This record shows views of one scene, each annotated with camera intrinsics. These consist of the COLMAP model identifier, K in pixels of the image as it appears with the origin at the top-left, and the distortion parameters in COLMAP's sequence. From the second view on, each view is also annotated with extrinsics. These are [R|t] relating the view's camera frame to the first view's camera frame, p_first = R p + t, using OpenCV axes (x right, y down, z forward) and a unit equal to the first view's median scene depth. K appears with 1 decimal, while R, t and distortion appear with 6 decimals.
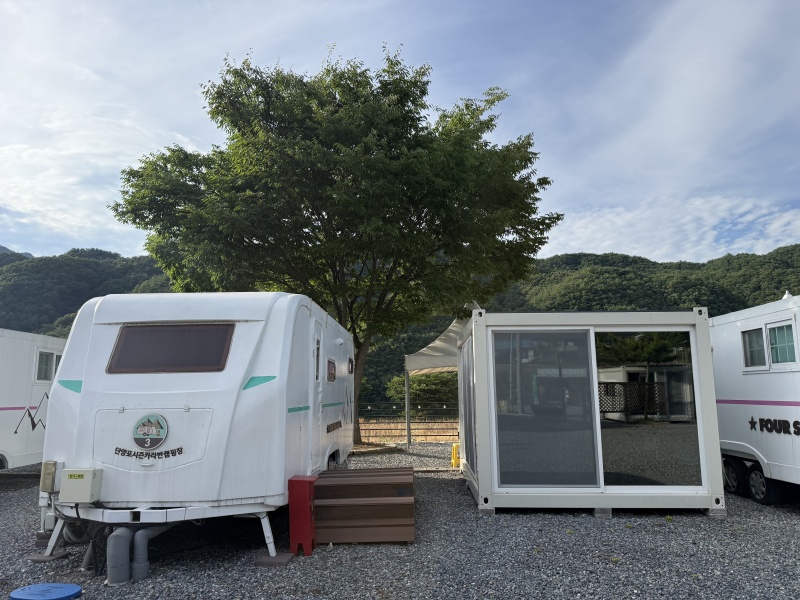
lens RADIAL K [[590.8, 0, 404.4], [0, 590.8, 316.5], [0, 0, 1]] dist [0.002507, 0.002557]
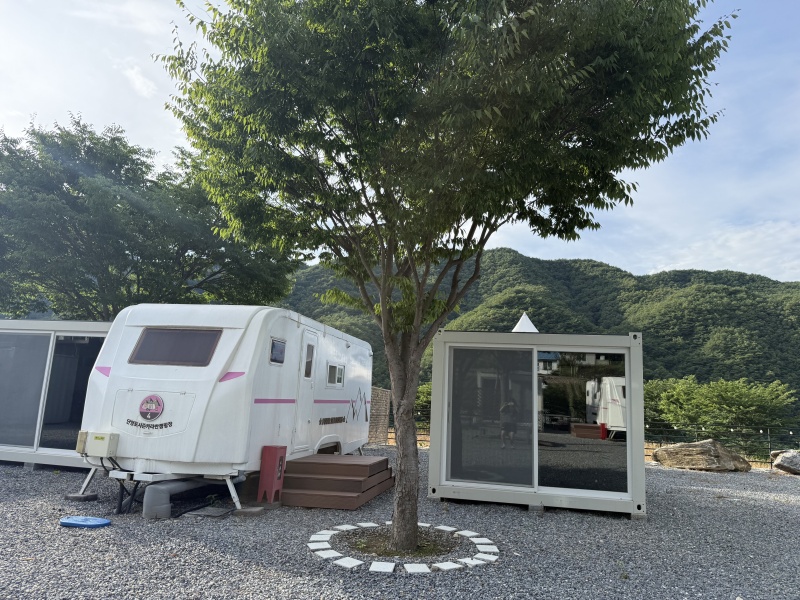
lens RADIAL K [[593.5, 0, 400.0], [0, 593.5, 300.0], [0, 0, 1]] dist [-0.002871, -0.004355]
pose [[0.984181, 0.027393, -0.175034, 0.244609], [-0.035783, 0.998348, -0.044956, -0.007551], [0.173513, 0.050509, 0.983535, -0.164842]]
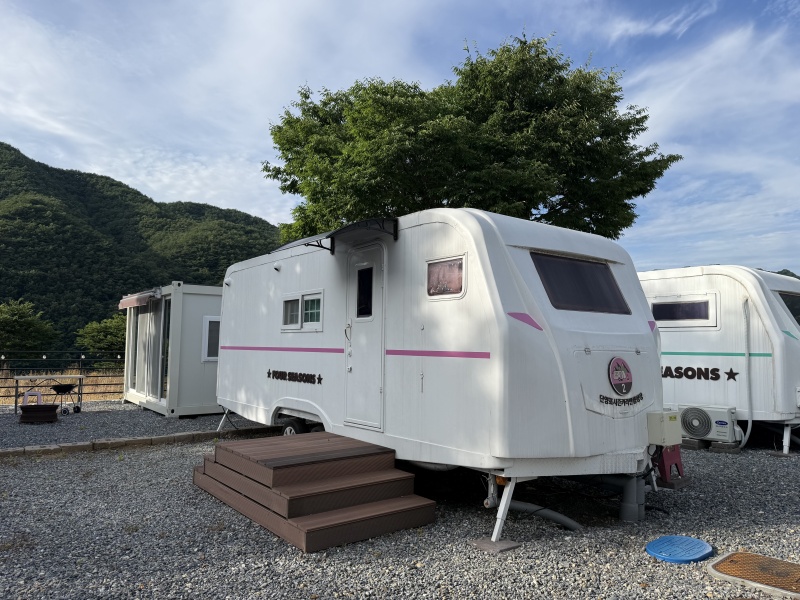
lens RADIAL K [[593.5, 0, 400.0], [0, 593.5, 300.0], [0, 0, 1]] dist [-0.002871, -0.004355]
pose [[0.776211, 0.077625, 0.625677, -0.911114], [-0.108737, 0.994003, 0.011577, 0.067416], [-0.621026, -0.077021, 0.779996, 0.333605]]
